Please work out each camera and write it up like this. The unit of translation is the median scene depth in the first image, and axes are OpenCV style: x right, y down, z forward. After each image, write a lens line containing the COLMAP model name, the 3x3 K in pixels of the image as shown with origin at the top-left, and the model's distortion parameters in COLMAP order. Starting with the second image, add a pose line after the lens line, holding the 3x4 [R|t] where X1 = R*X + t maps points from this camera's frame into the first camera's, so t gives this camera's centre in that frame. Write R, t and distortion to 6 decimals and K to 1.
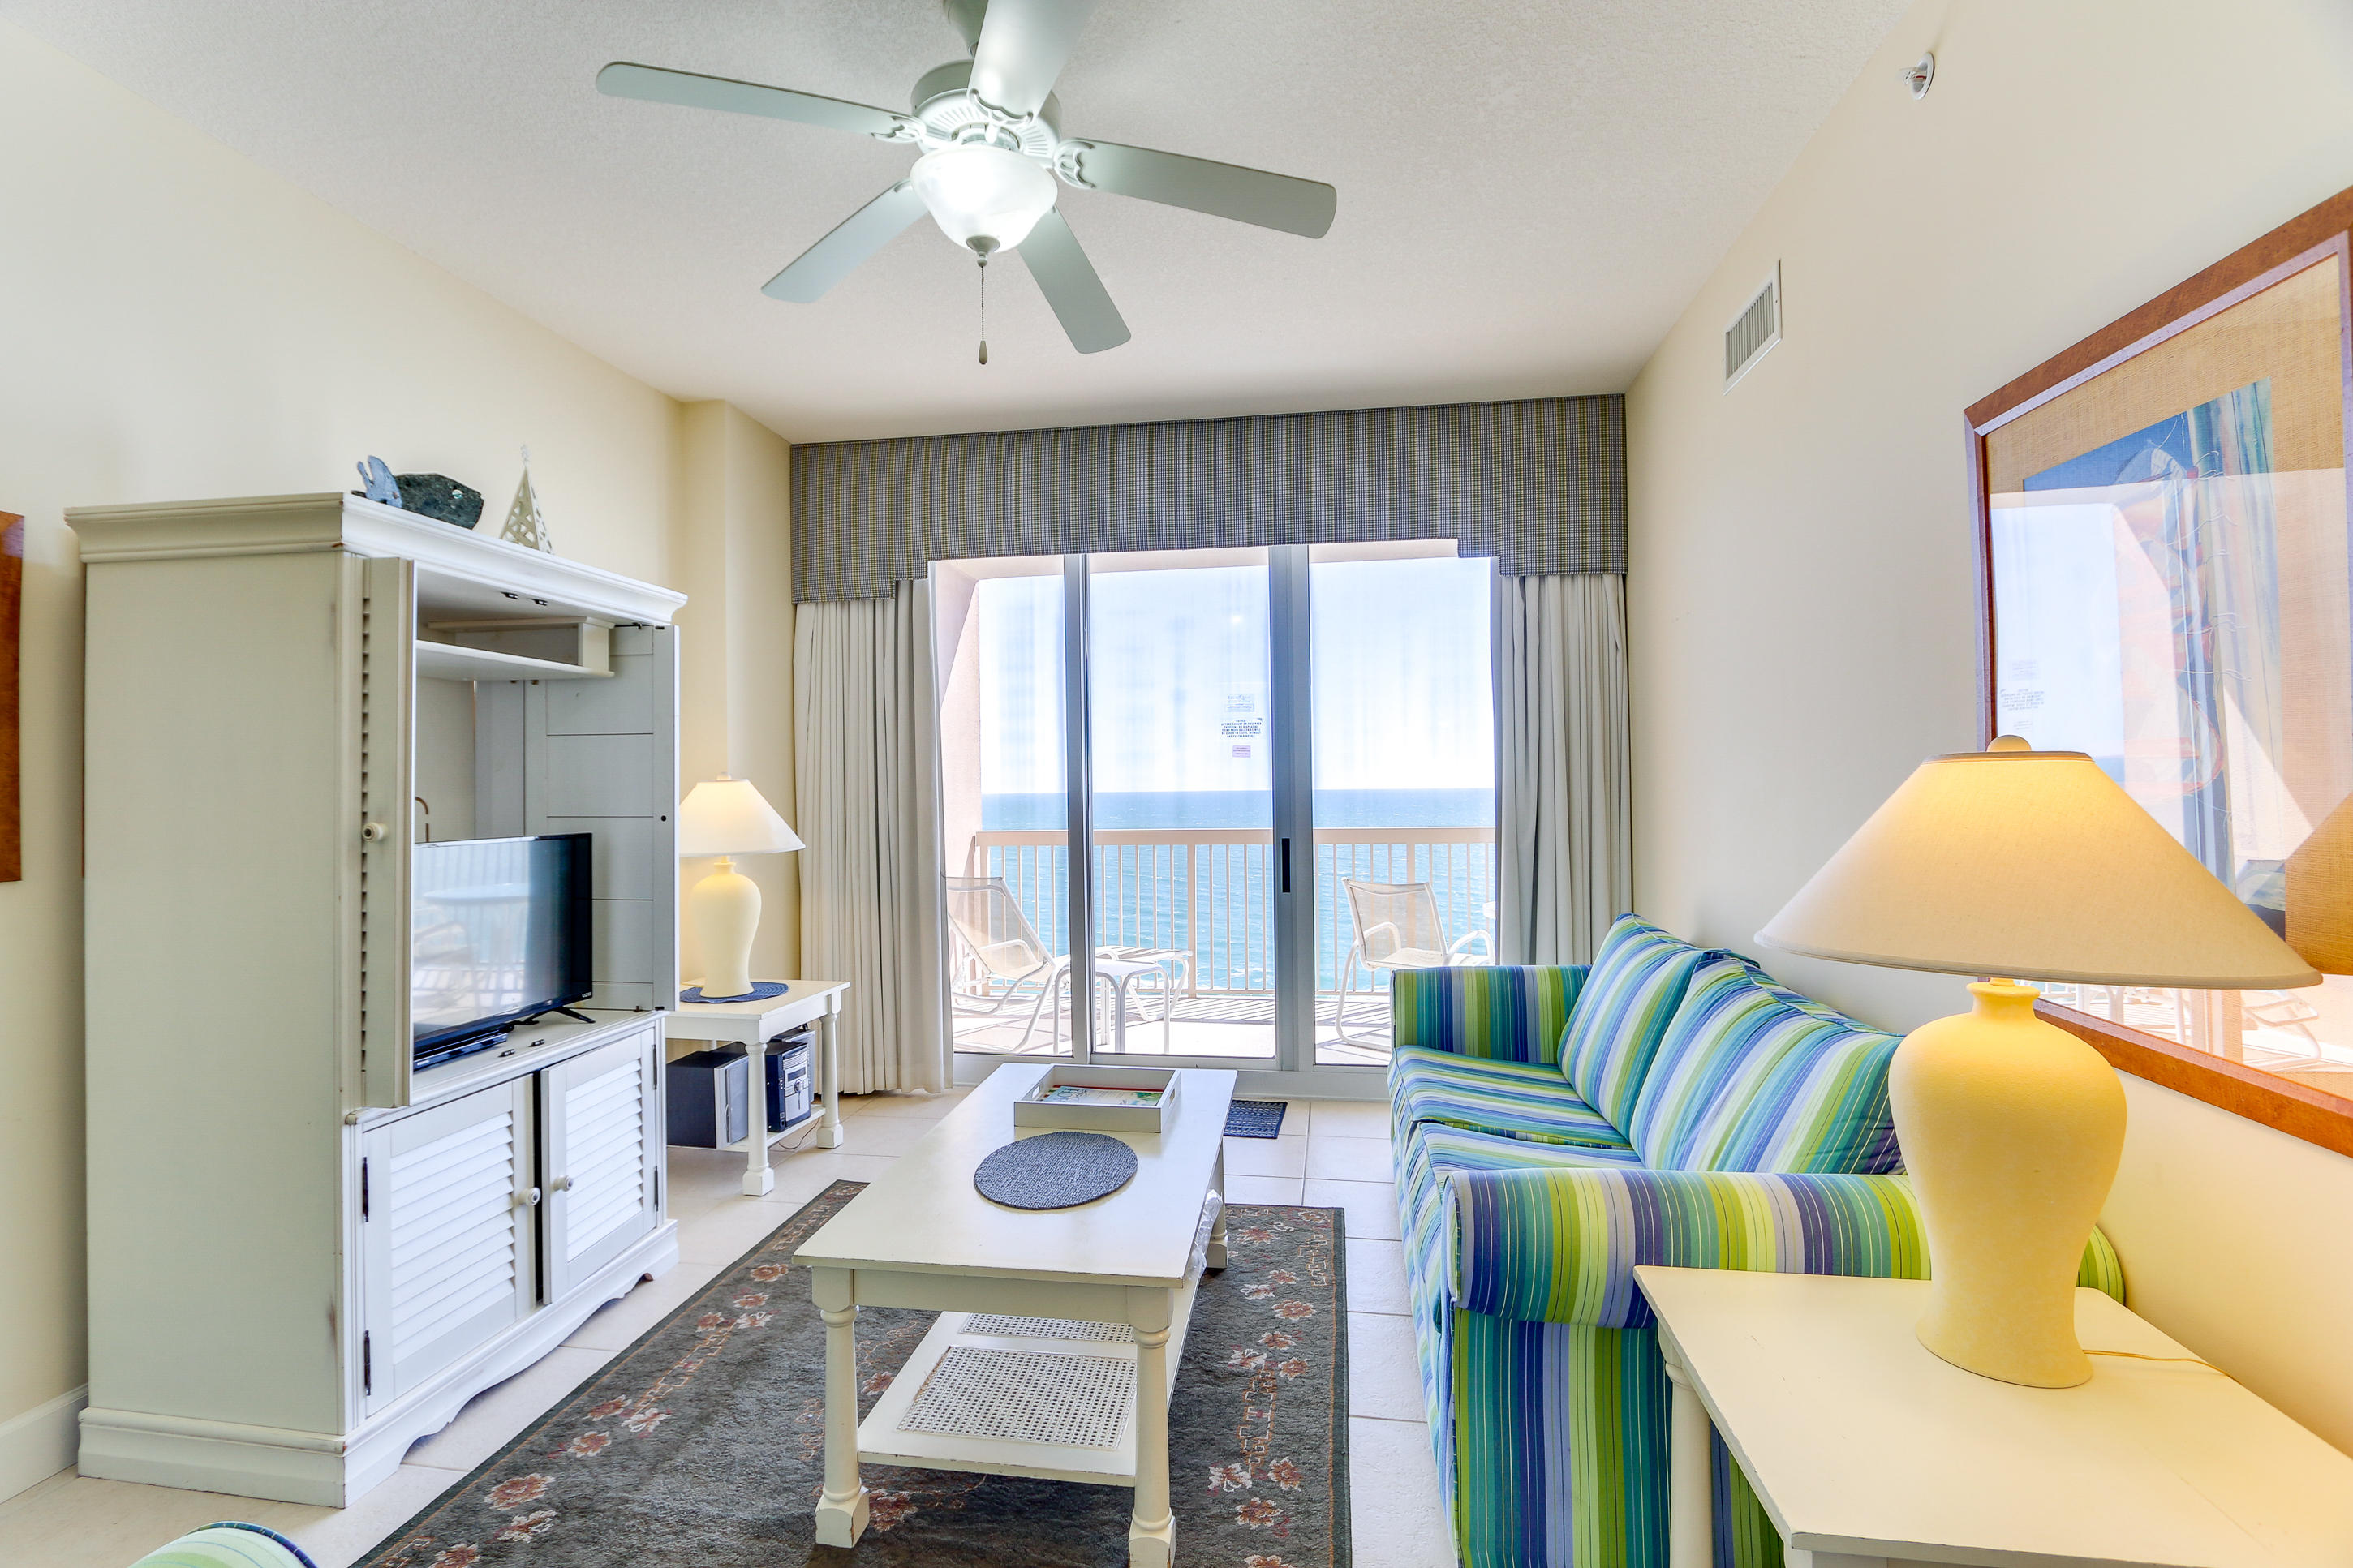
lens RADIAL K [[958.4, 0, 1176.5], [0, 958.4, 784.0], [0, 0, 1]] dist [0.000416, 0.000006]
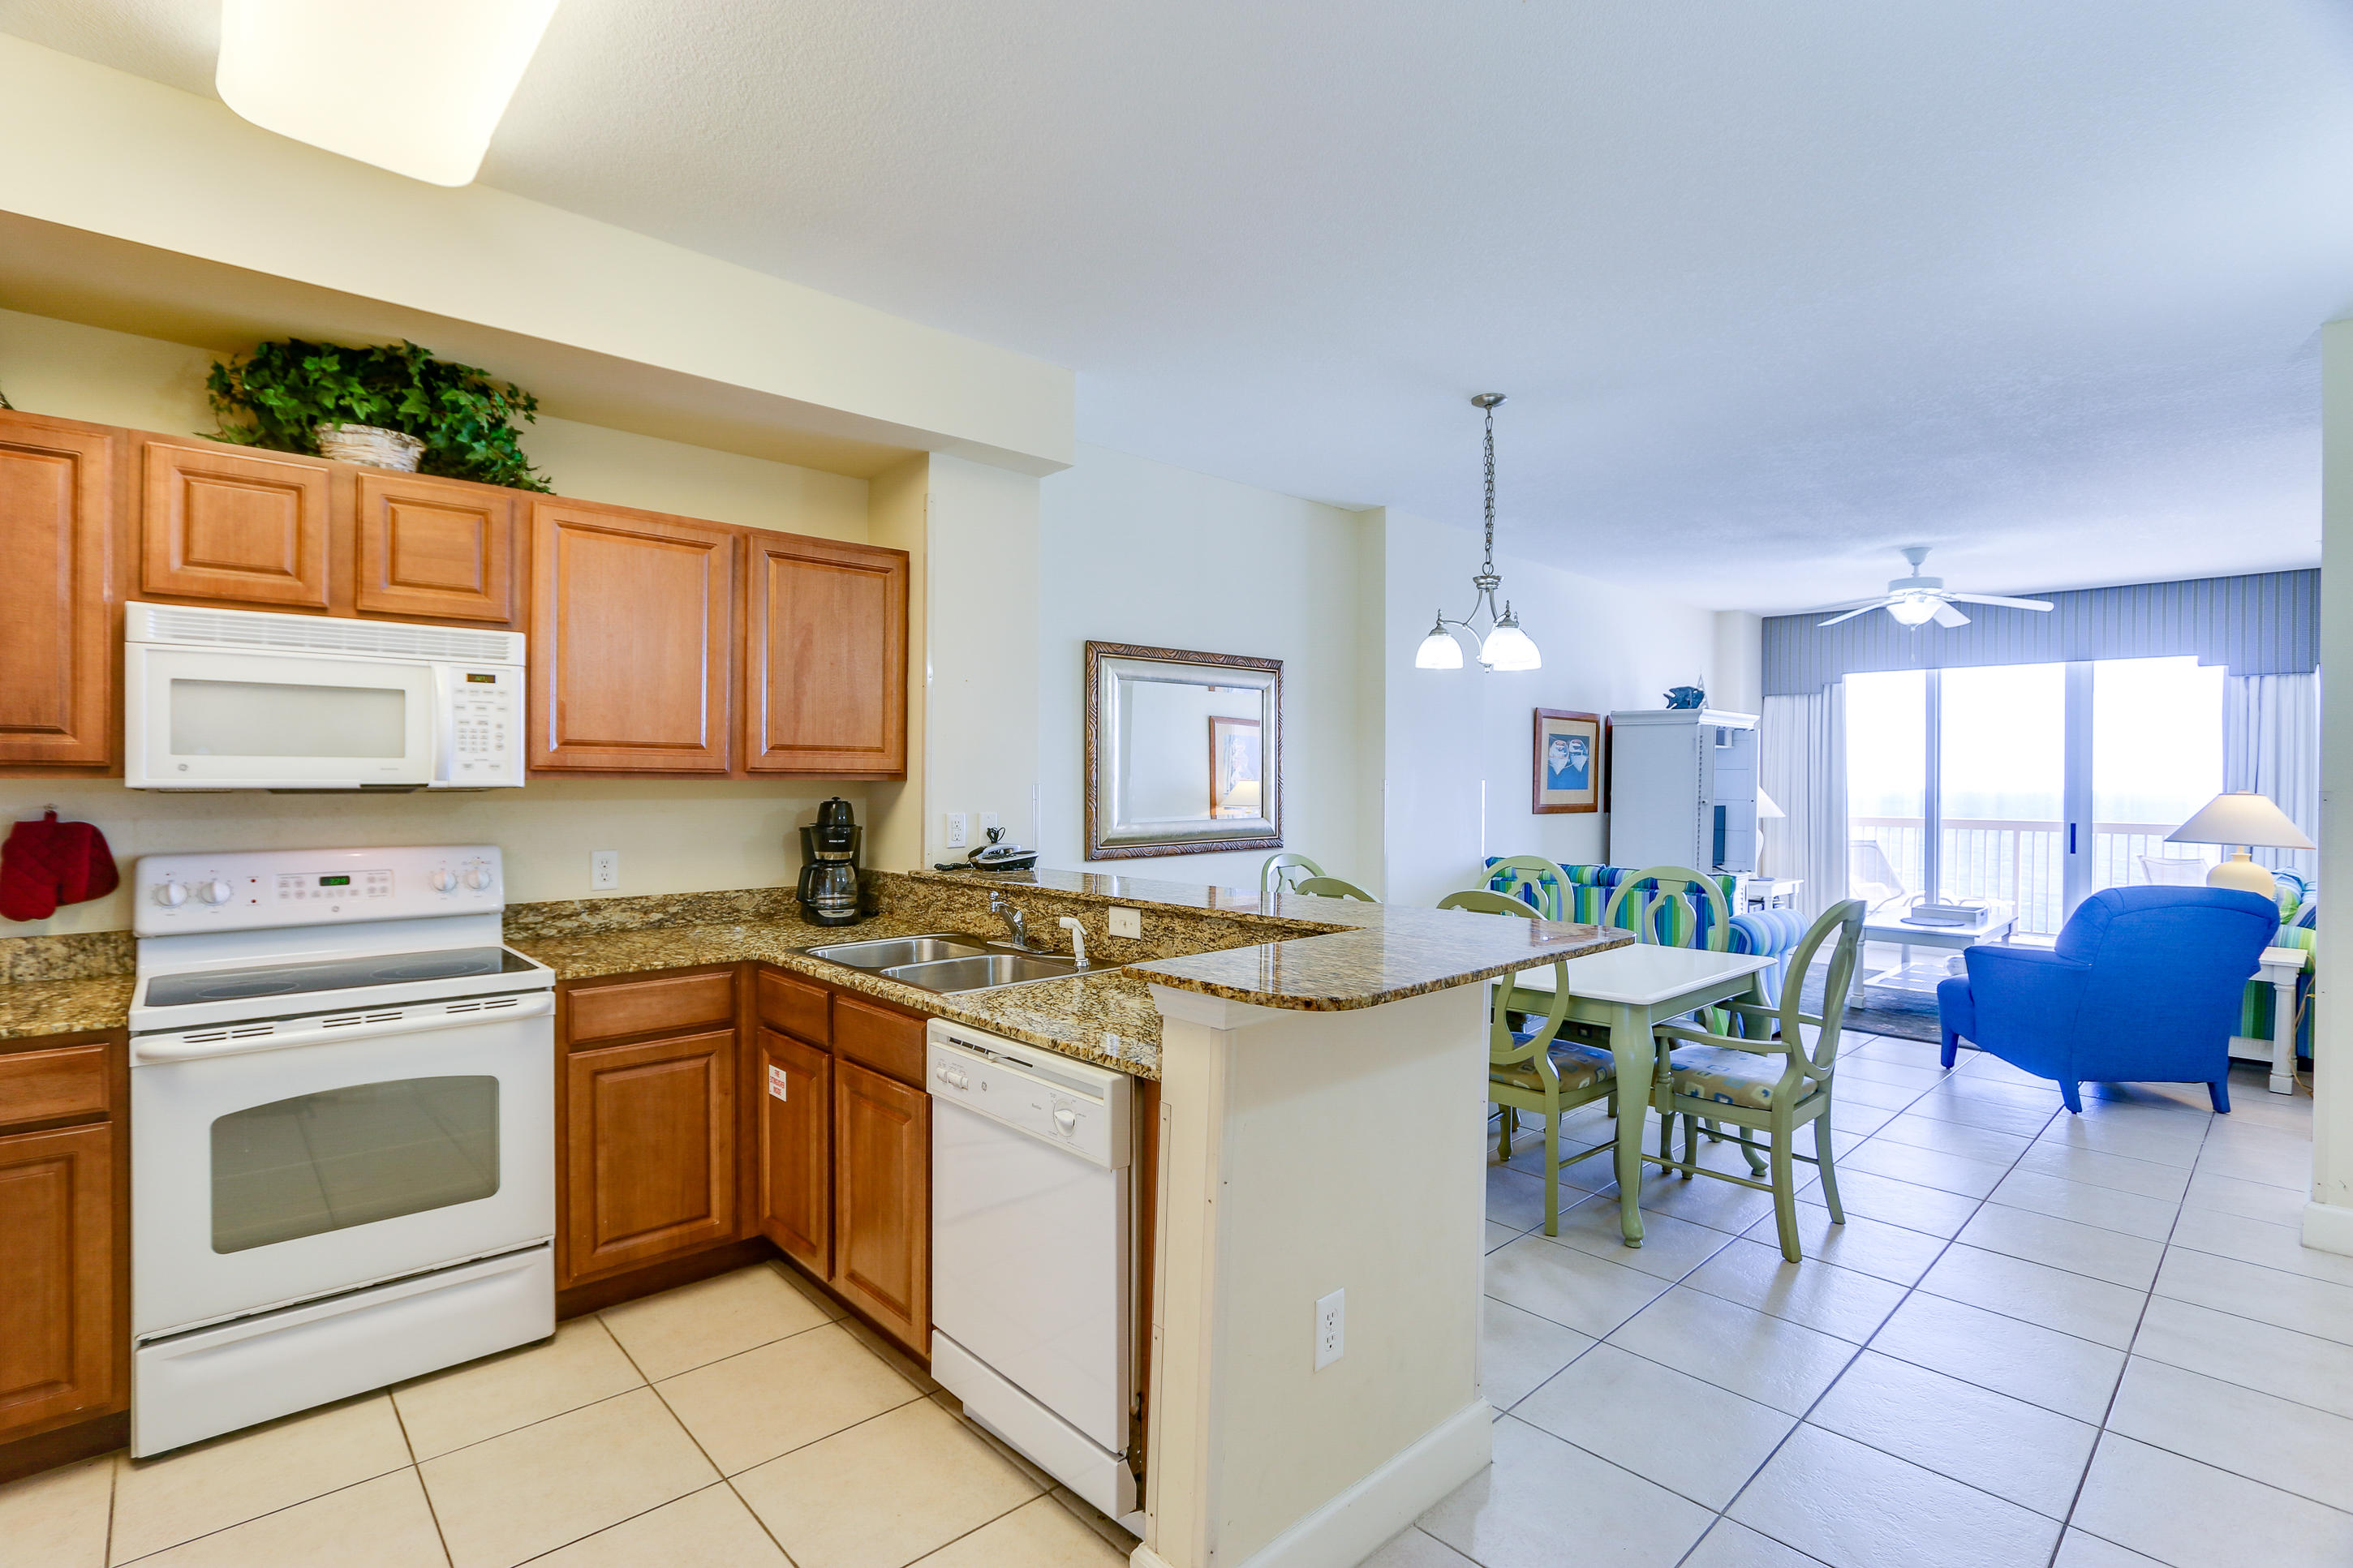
lens RADIAL K [[1104.5, 0, 1176.5], [0, 1104.5, 784.0], [0, 0, 1]] dist [0.002140, 0.000045]
pose [[0.775284, 0.017652, -0.631366, 0.120638], [-0.013321, 0.999844, 0.011596, -0.017999], [0.631473, -0.000579, 0.775398, -1.671534]]
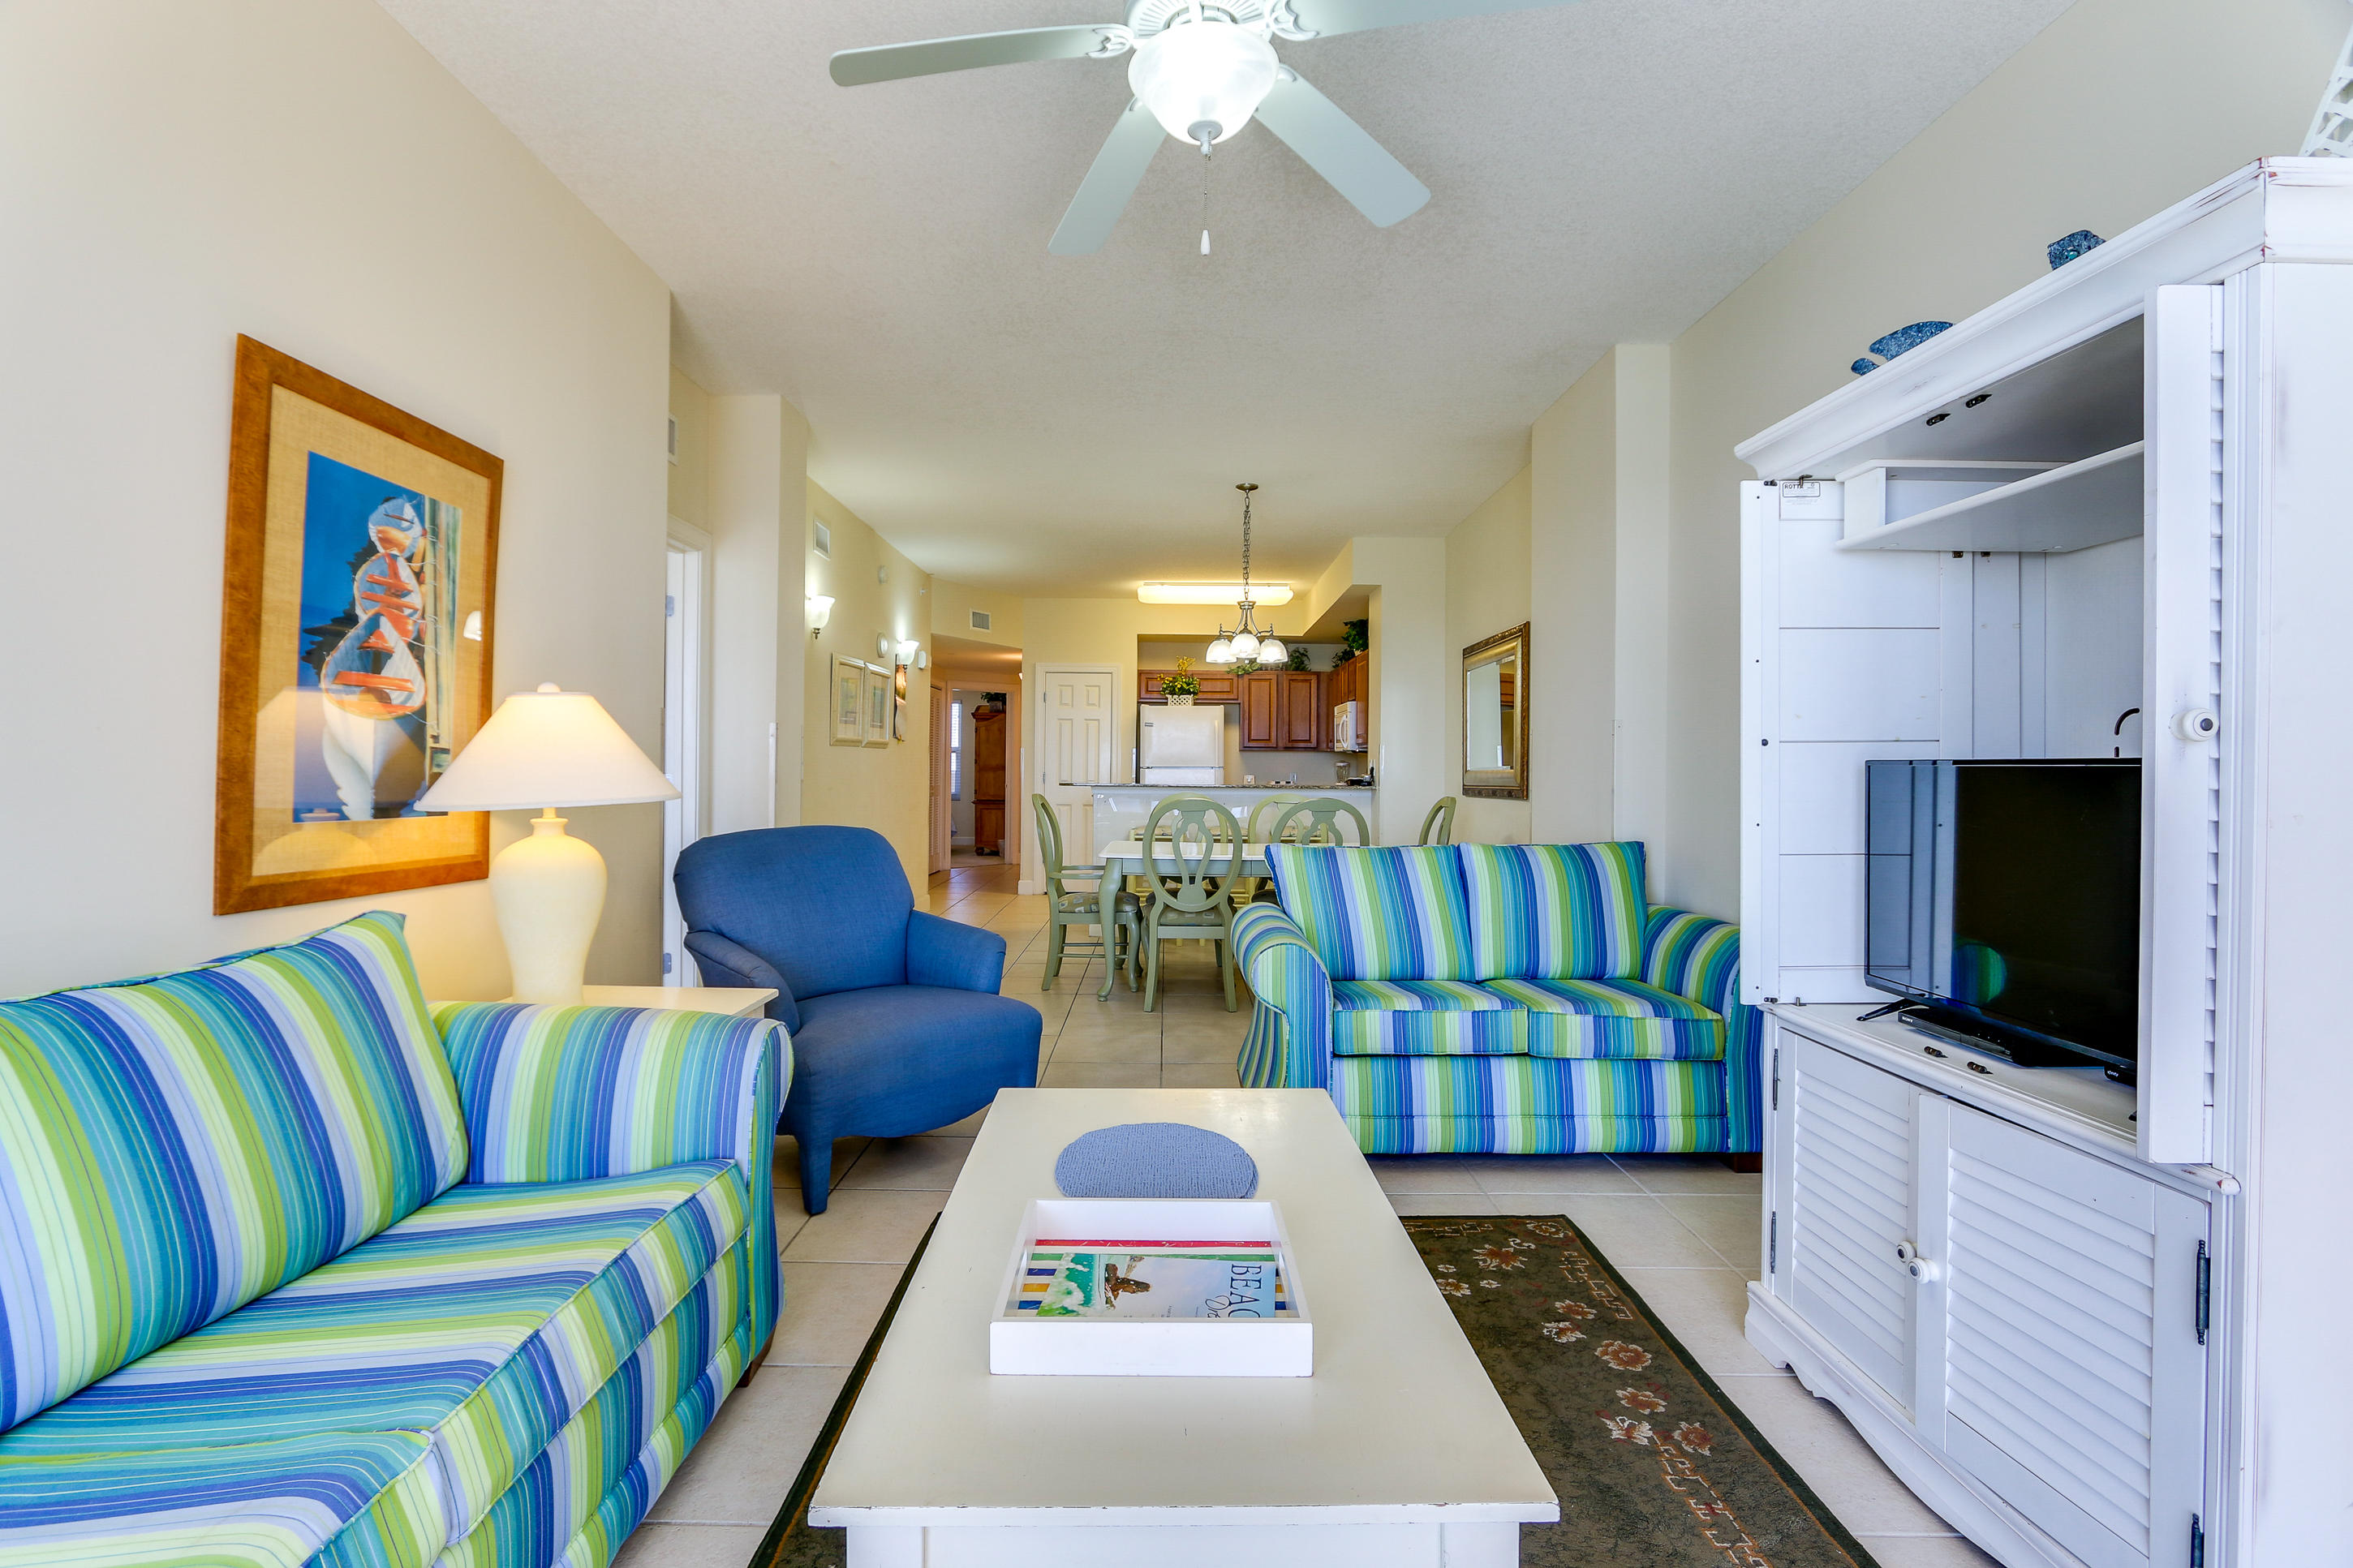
lens RADIAL K [[1104.5, 0, 1176.5], [0, 1104.5, 784.0], [0, 0, 1]] dist [0.002140, 0.000045]
pose [[-0.987665, 0.001428, -0.156577, 0.001573], [0.000389, 0.999978, 0.006665, 0.042549], [0.156583, 0.006522, -0.987643, 1.062440]]
